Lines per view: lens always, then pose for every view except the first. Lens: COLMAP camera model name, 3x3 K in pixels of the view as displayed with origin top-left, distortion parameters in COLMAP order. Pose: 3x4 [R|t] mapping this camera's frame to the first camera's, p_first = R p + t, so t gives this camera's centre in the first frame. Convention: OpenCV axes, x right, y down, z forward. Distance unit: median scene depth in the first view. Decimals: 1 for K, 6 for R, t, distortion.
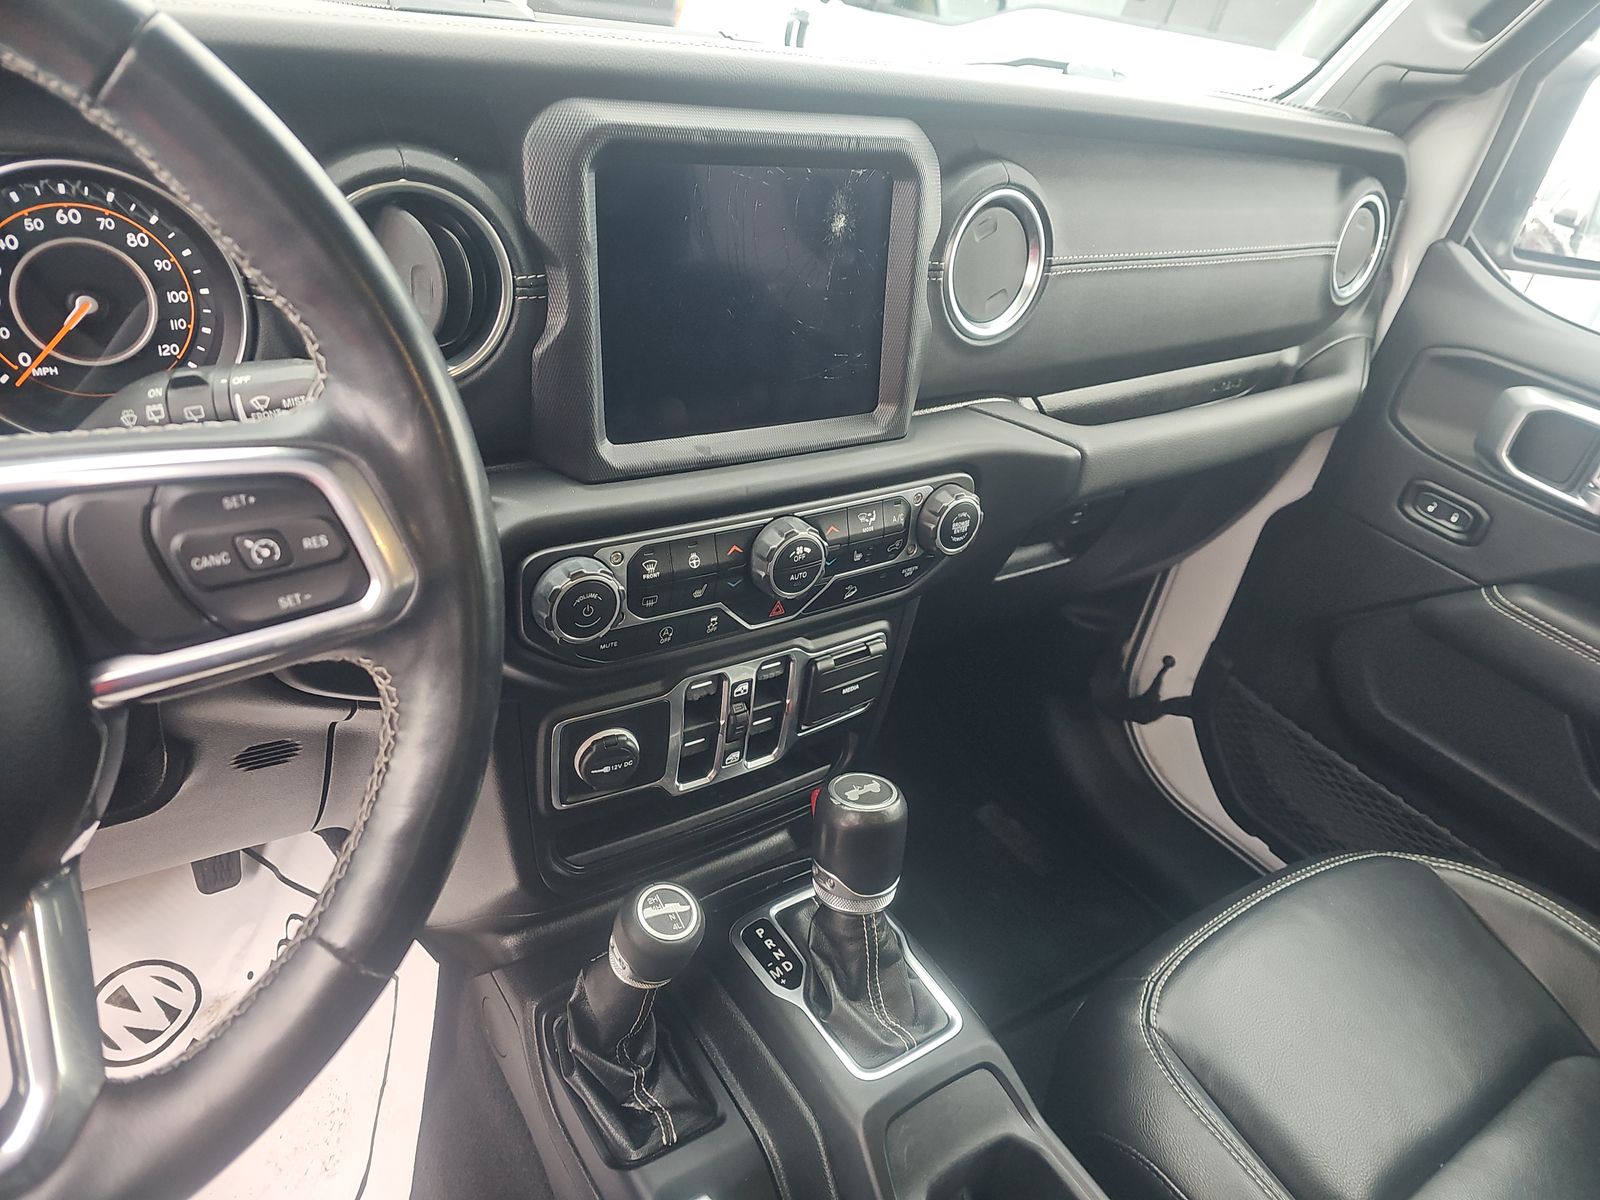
lens RADIAL K [[1071.4, 0, 750.0], [0, 1071.4, 605.0], [0, 0, 1]] dist [0.042570, -0.042582]
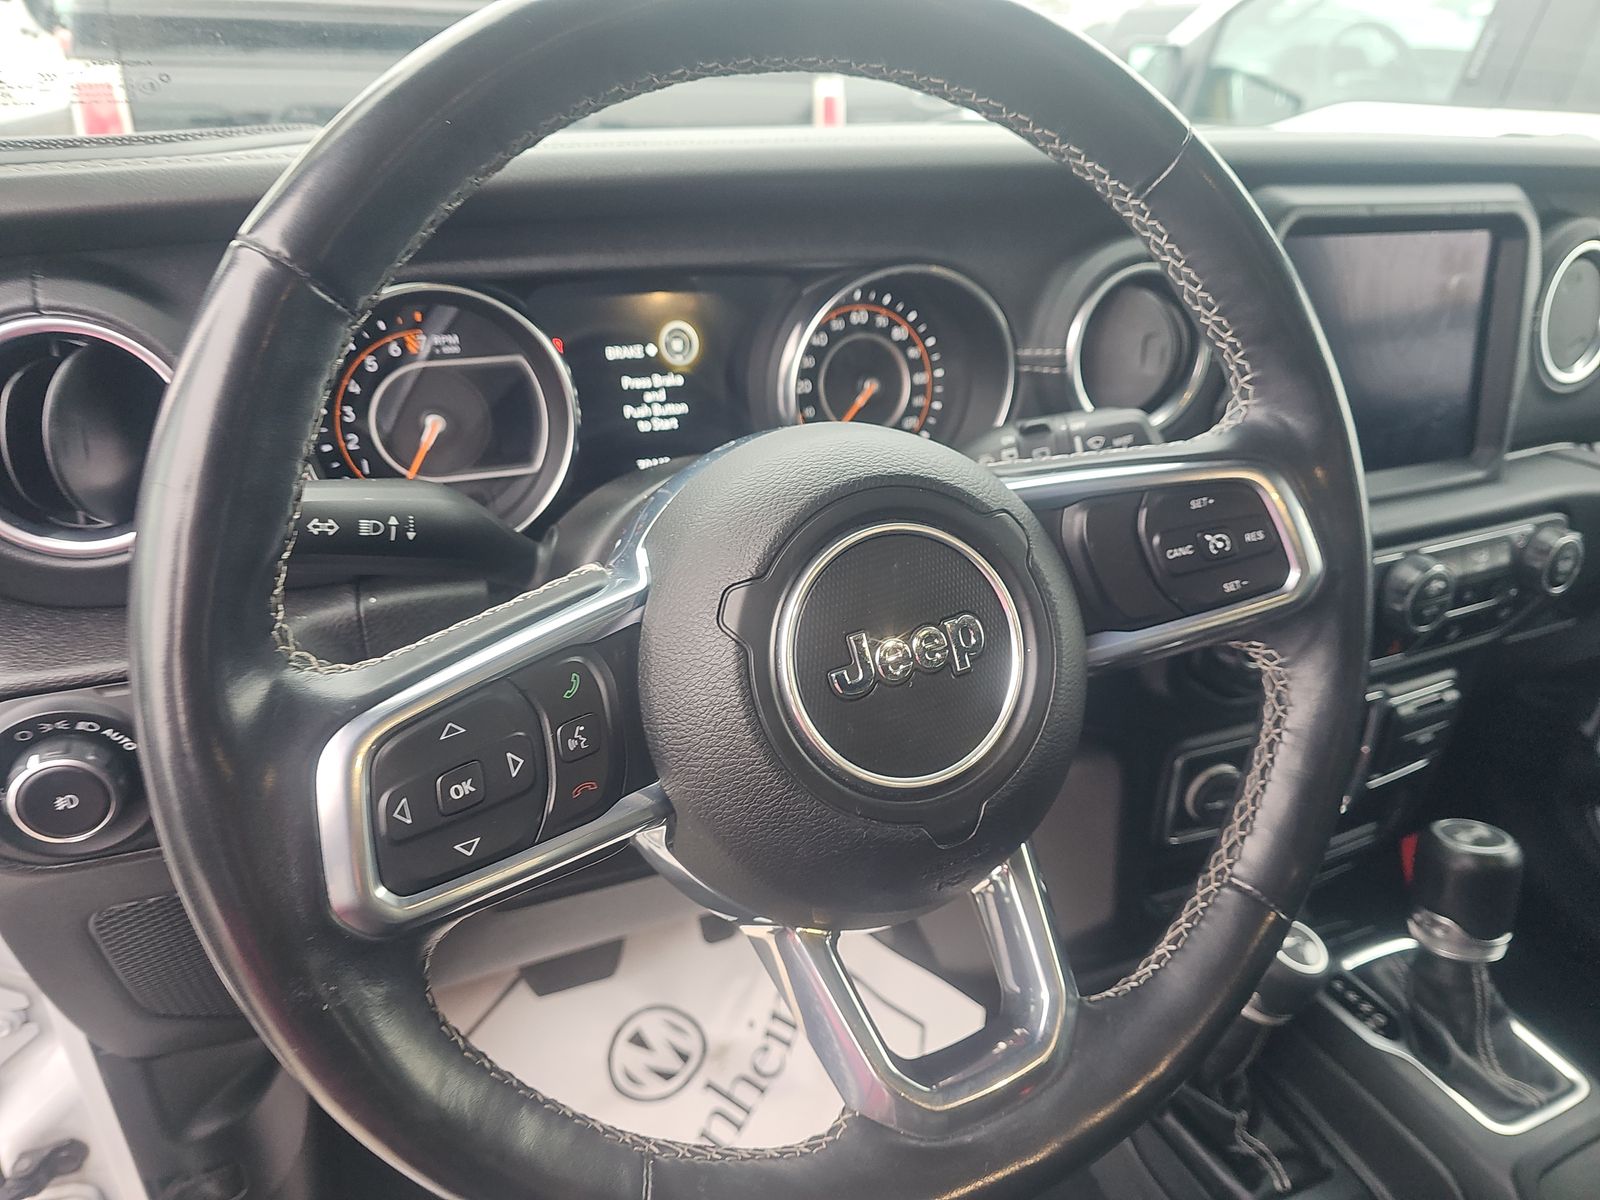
lens RADIAL K [[1071.4, 0, 797.8], [0, 1071.4, 604.7], [0, 0, 1]] dist [0.042570, -0.042582]
pose [[0.980924, -0.027007, -0.192505, -0.333769], [0.006580, 0.994348, -0.105970, 0.069836], [0.194279, 0.102682, 0.975557, -0.127881]]
